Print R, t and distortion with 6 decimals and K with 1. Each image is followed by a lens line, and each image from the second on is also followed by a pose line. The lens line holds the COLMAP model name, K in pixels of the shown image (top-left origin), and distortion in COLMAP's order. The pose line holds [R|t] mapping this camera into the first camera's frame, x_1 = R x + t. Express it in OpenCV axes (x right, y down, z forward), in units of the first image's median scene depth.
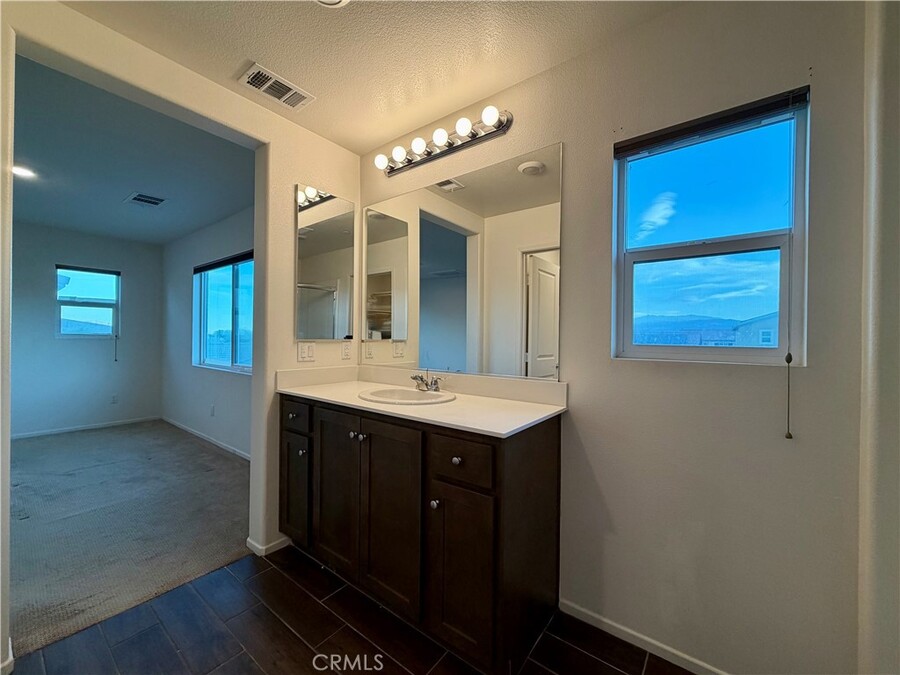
lens RADIAL K [[359.2, 0, 455.7], [0, 359.2, 332.1], [0, 0, 1]] dist [-0.005220, 0.000269]
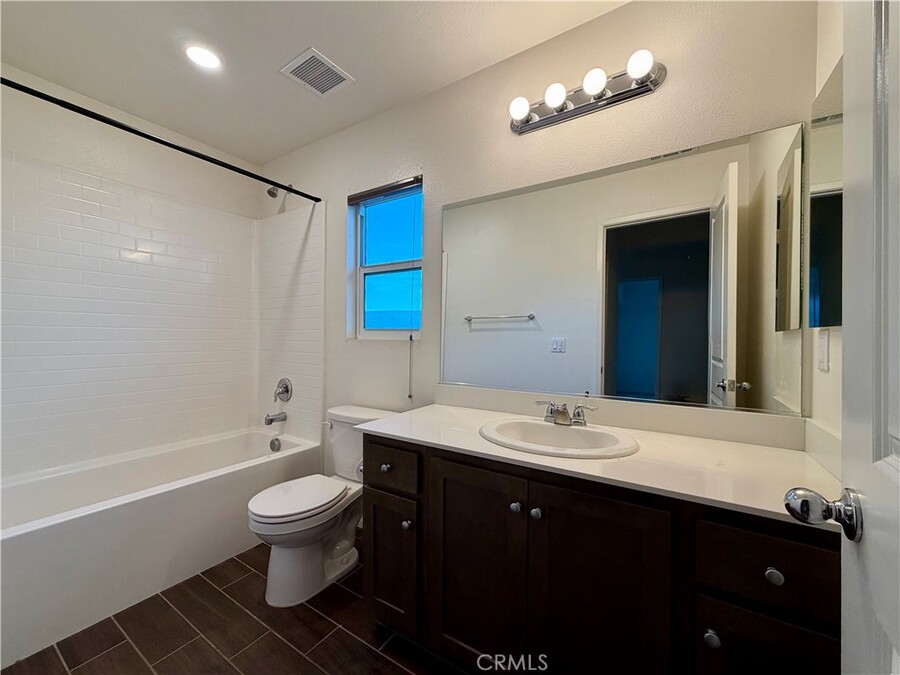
lens RADIAL K [[359.2, 0, 440.8], [0, 359.2, 343.2], [0, 0, 1]] dist [-0.005220, 0.000269]
pose [[0.997326, 0.024372, 0.068897, -0.376909], [-0.023894, 0.999684, -0.007748, -0.000372], [-0.069064, 0.006081, 0.997594, 0.288650]]
